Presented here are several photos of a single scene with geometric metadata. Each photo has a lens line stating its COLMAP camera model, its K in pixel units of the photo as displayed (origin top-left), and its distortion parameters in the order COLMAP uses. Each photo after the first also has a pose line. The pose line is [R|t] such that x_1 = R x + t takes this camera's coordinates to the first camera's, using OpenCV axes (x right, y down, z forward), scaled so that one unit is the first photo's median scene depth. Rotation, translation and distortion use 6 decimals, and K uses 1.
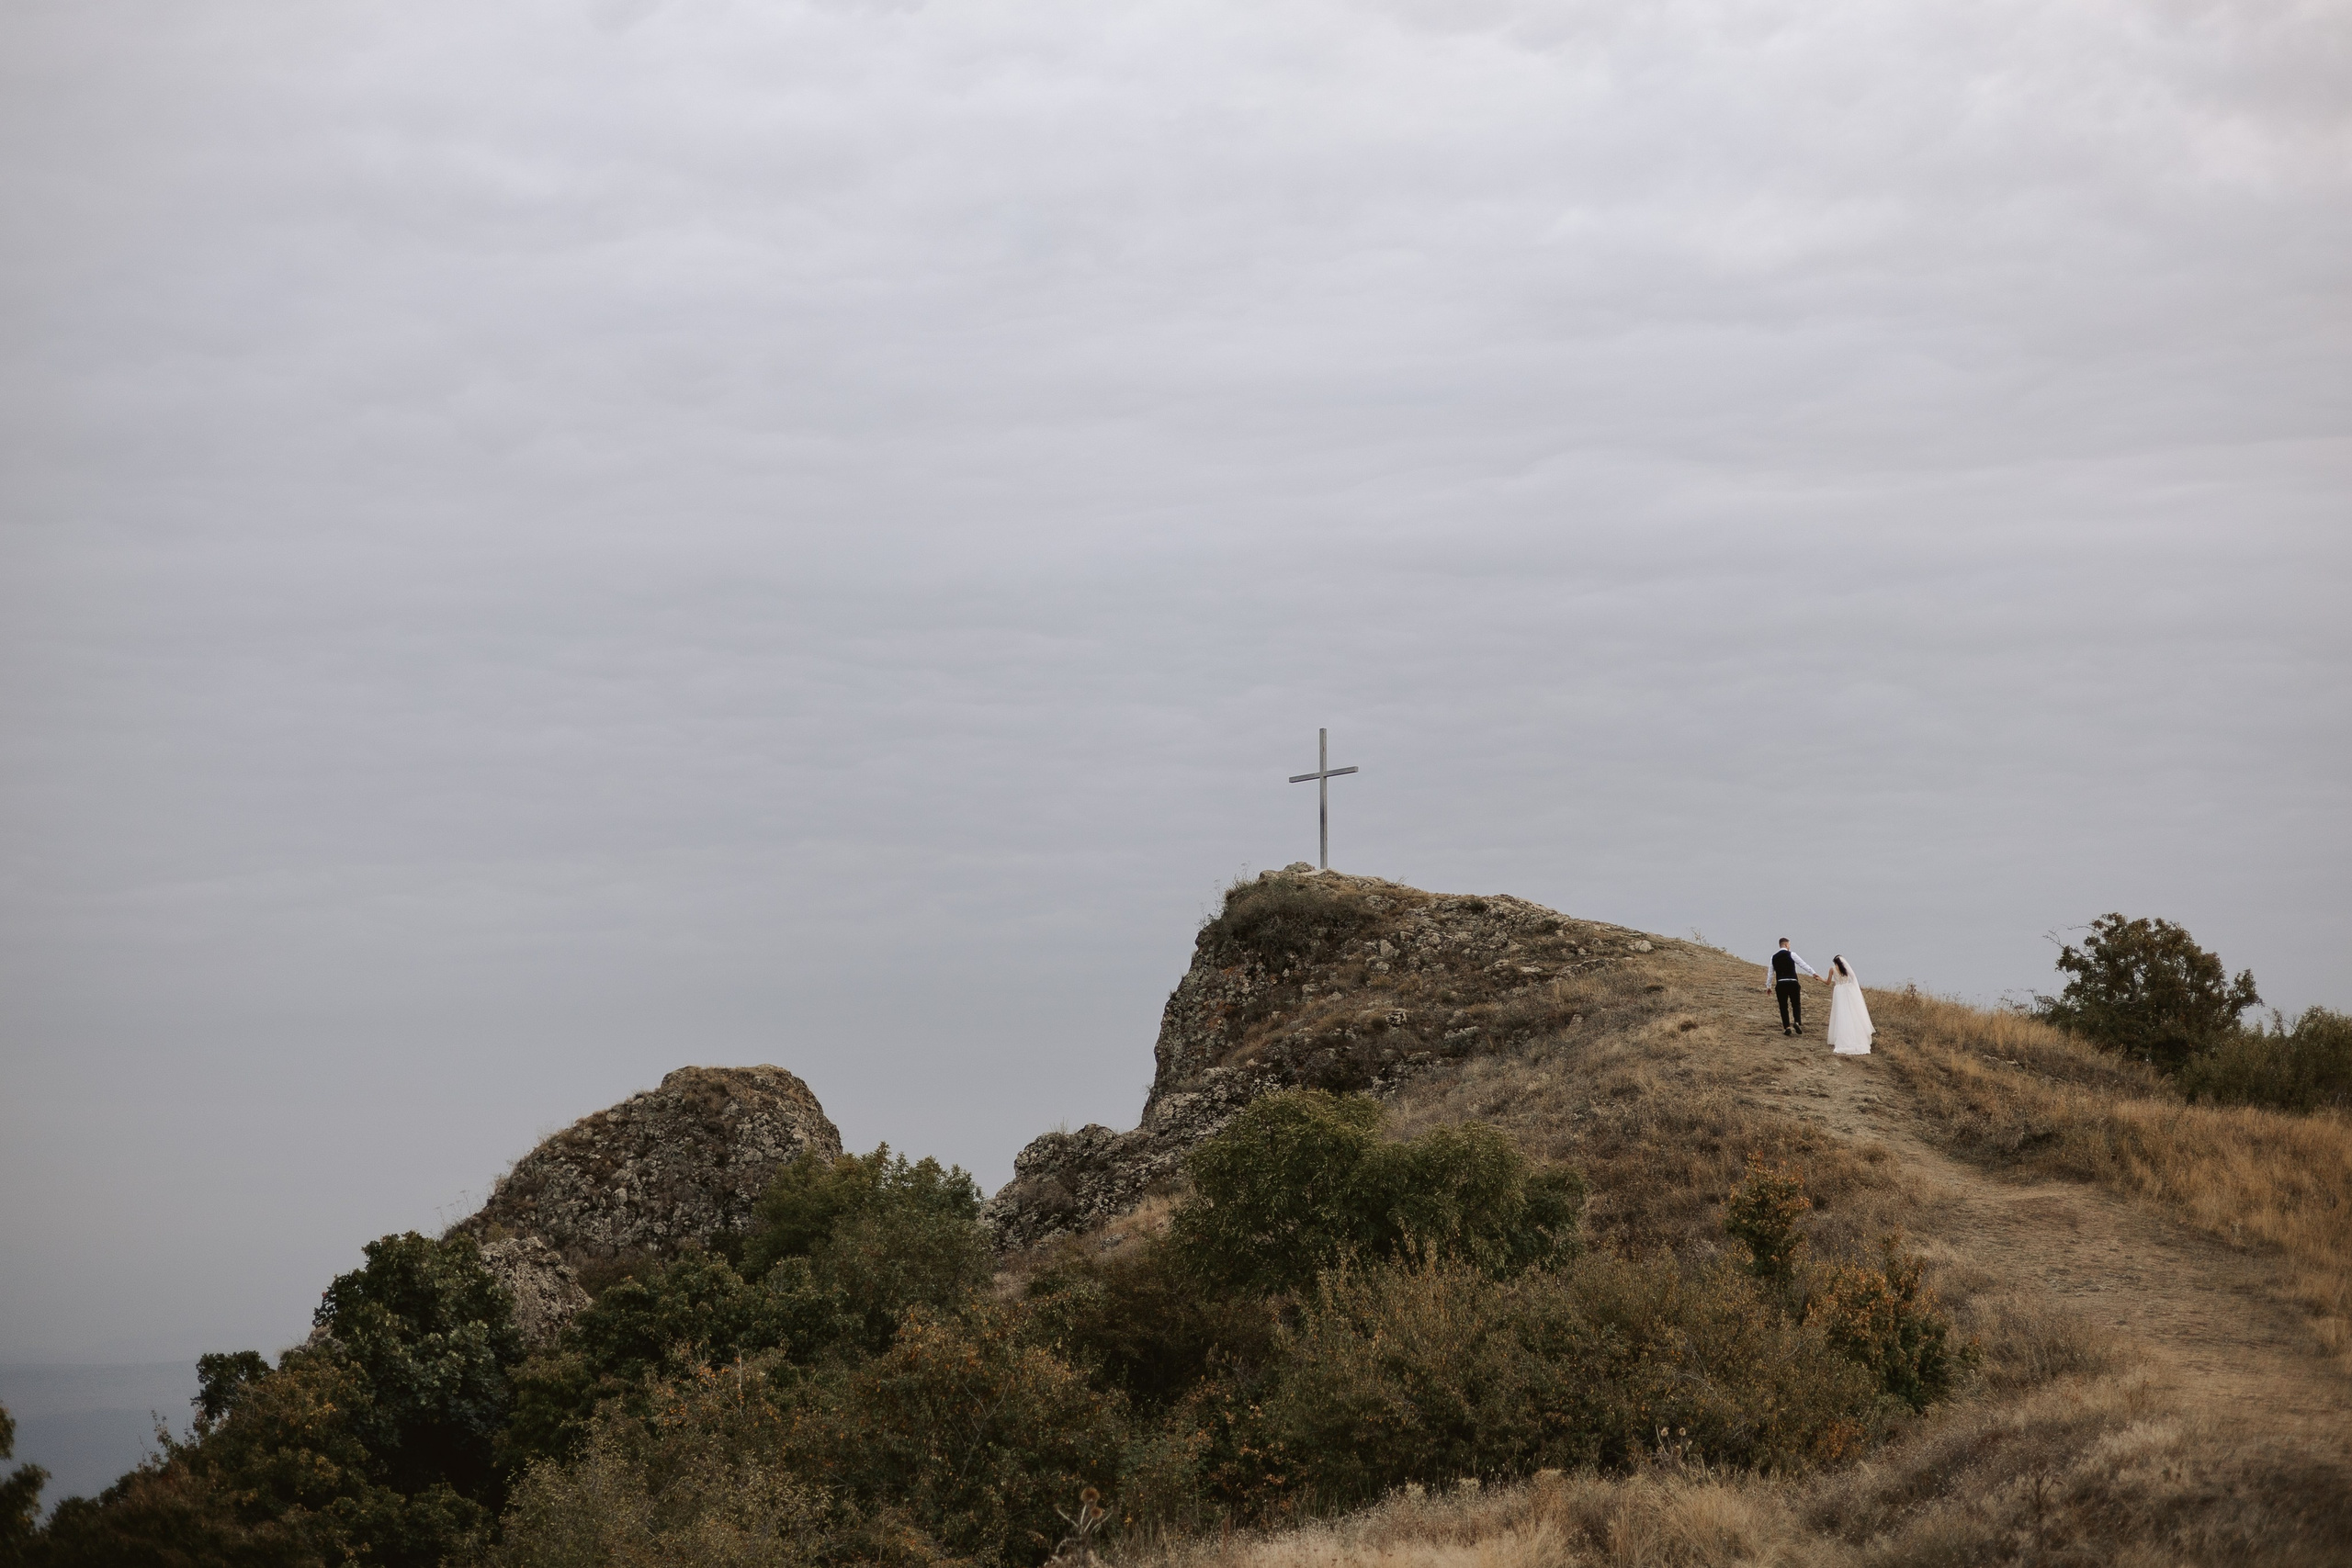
lens RADIAL K [[3318.6, 0, 1176.0], [0, 3318.6, 784.0], [0, 0, 1]] dist [-0.001383, 0.229670]
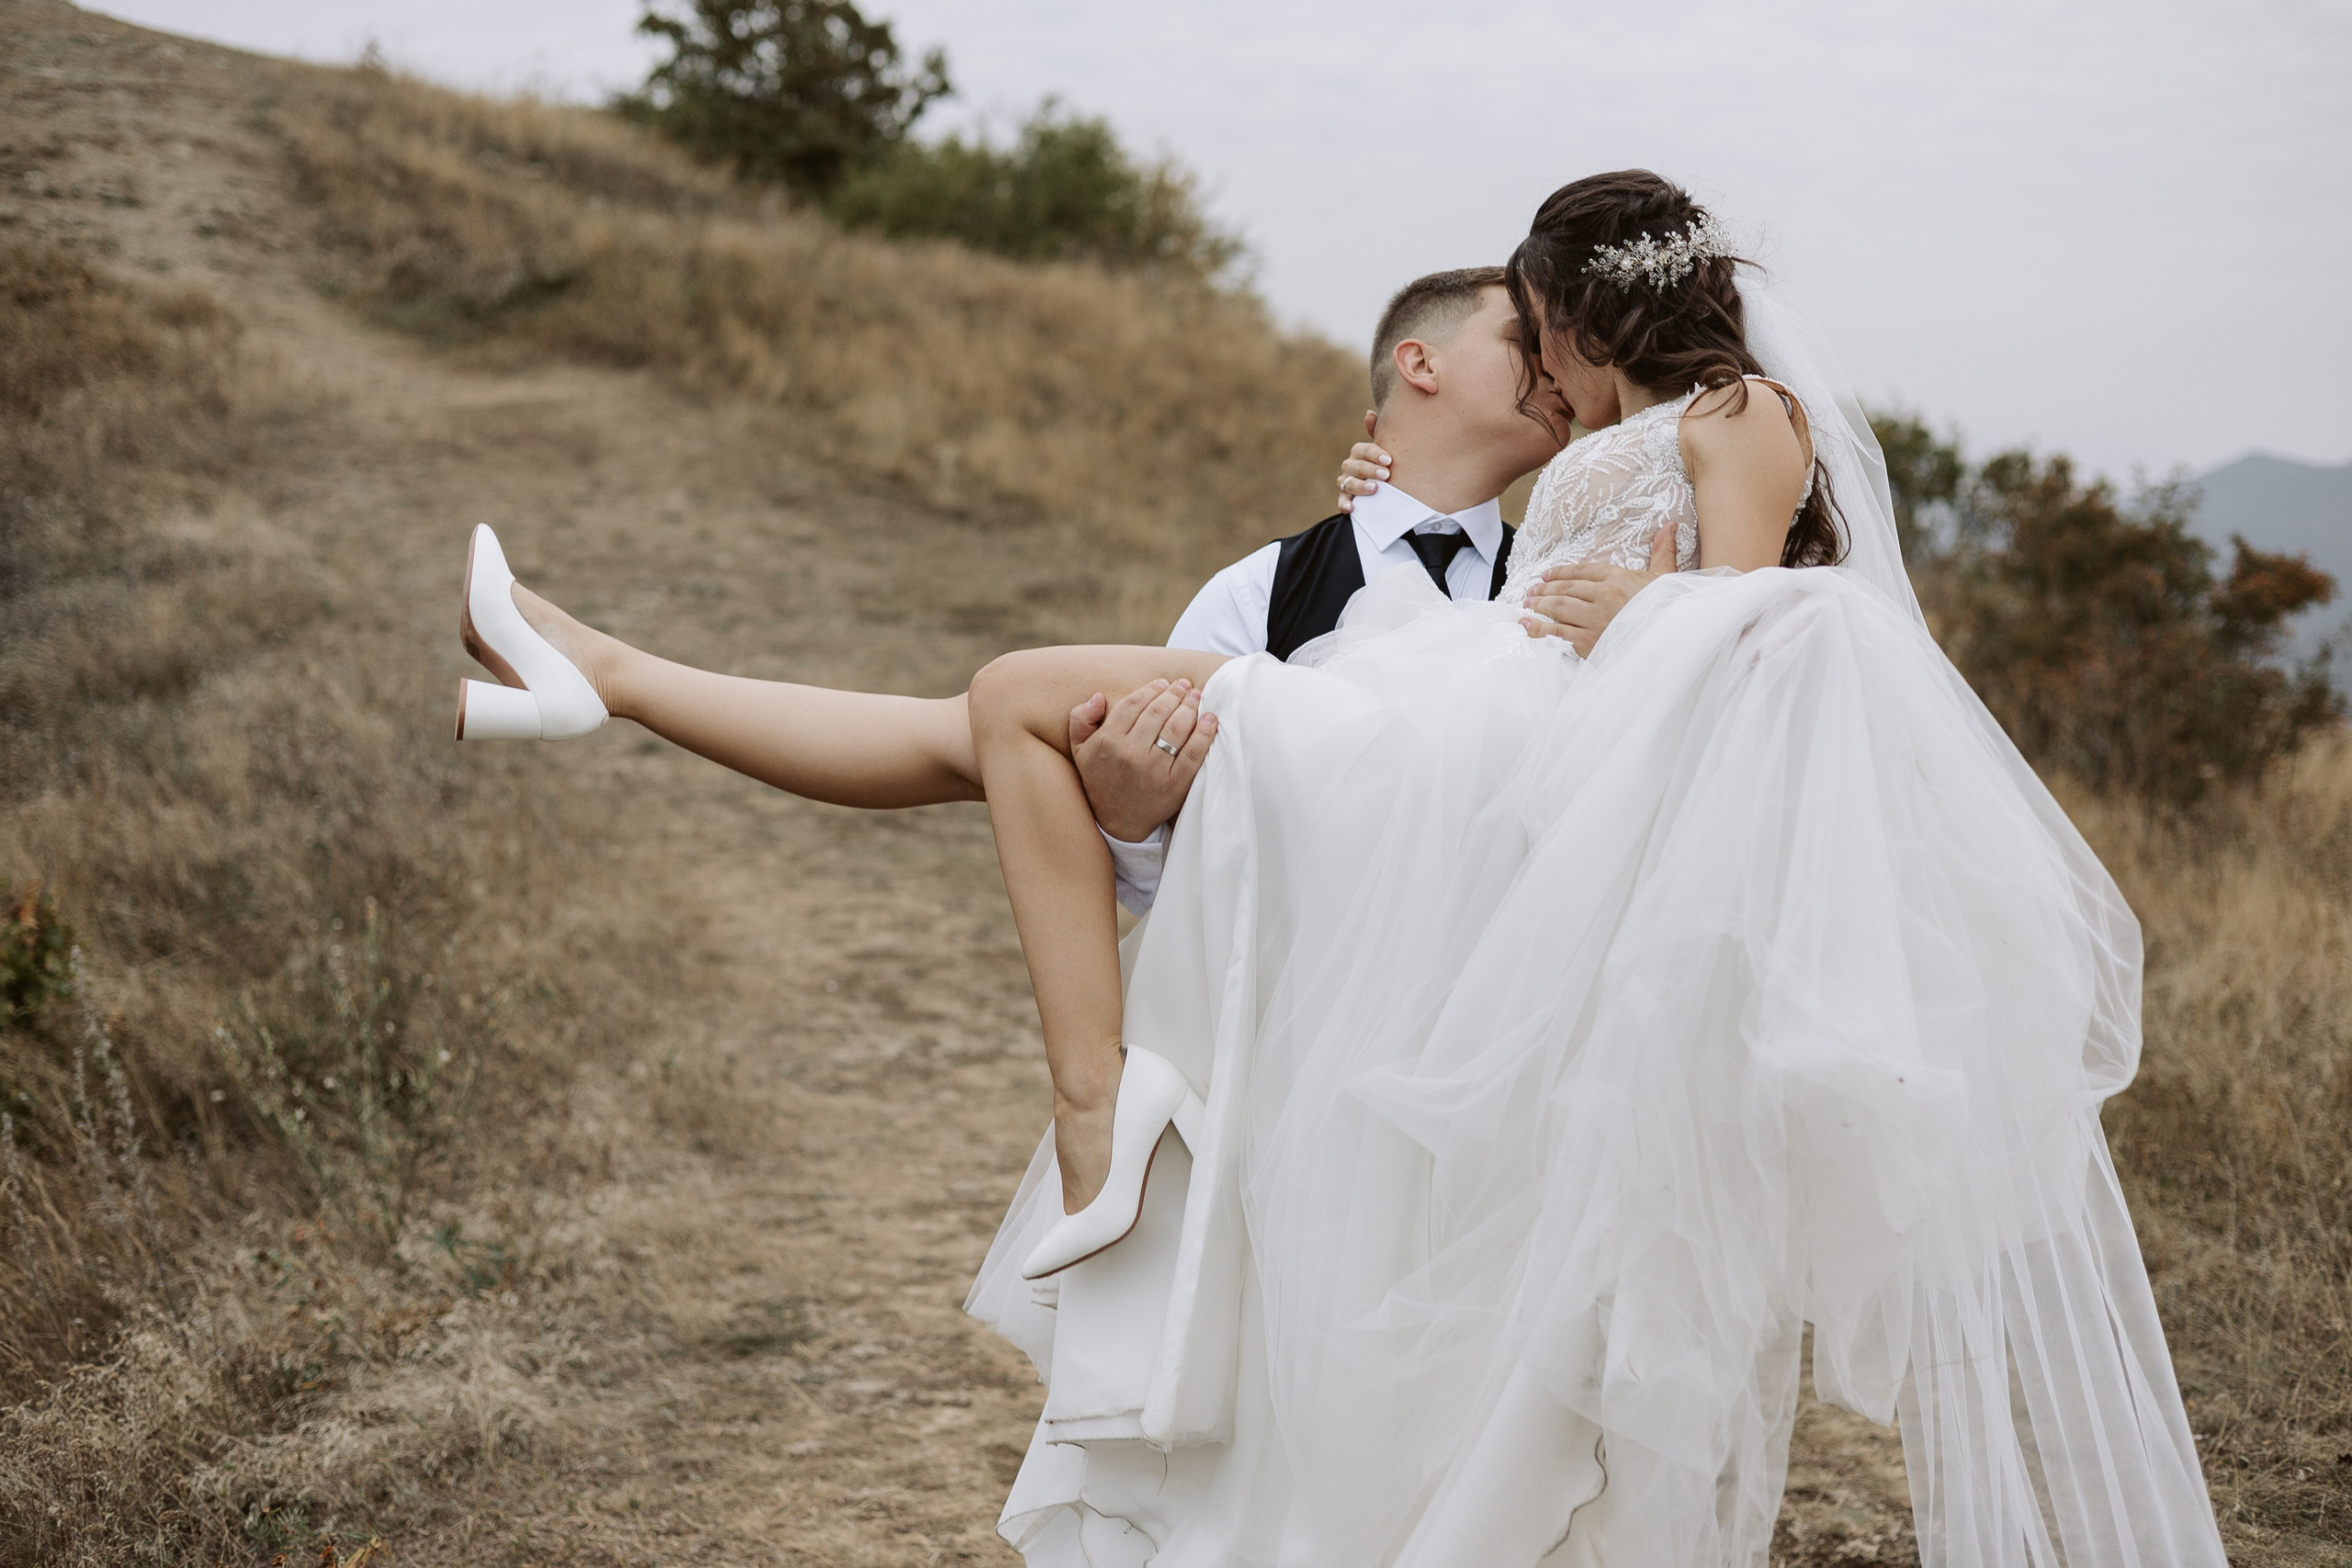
lens RADIAL K [[3318.6, 0, 1176.0], [0, 3318.6, 784.0], [0, 0, 1]] dist [-0.001383, 0.229670]
pose [[0.921701, -0.036812, 0.386151, 0.153424], [-0.050023, 0.975895, 0.212431, 0.069751], [-0.384662, -0.215114, 0.897642, 0.511433]]
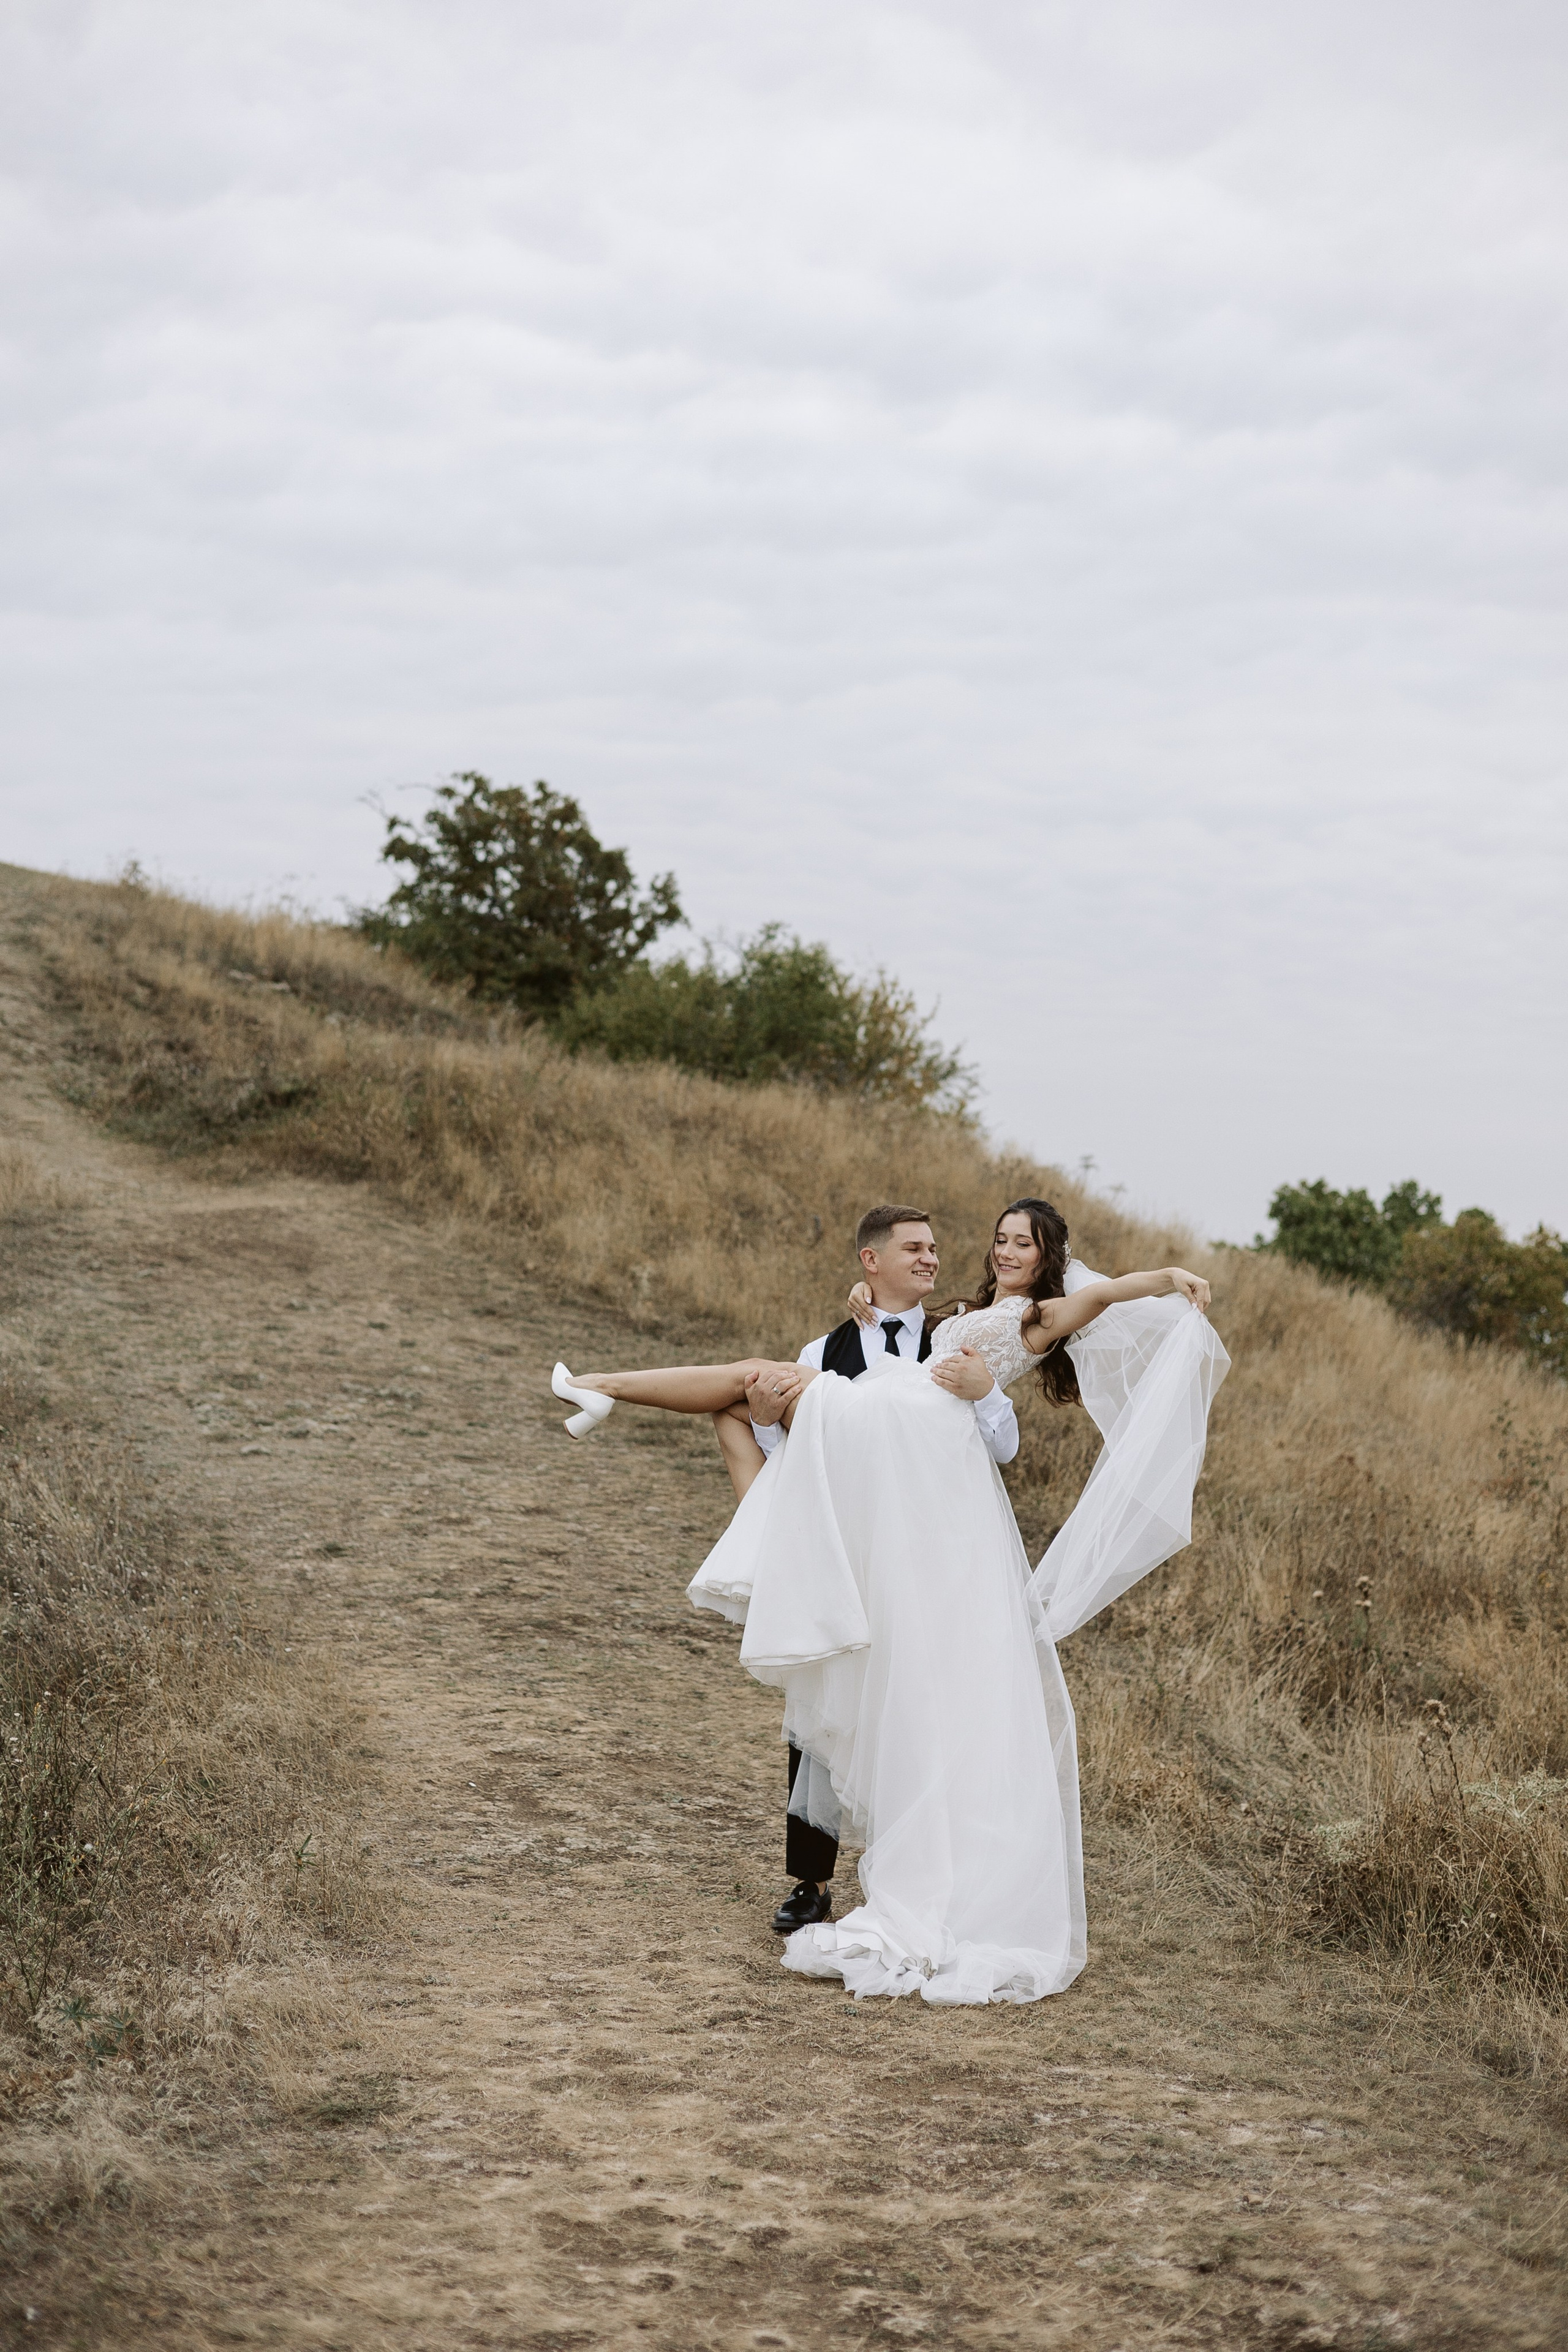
lens RADIAL K [[3285.9, 0, 788.0], [0, 3285.9, 1201.6], [0, 0, 1]] dist [0.028612, -0.005014]
pose [[0.935455, 0.029161, 0.352242, 0.154143], [-0.068891, 0.992520, 0.100787, 0.065658], [-0.346668, -0.118548, 0.930466, 0.498121]]
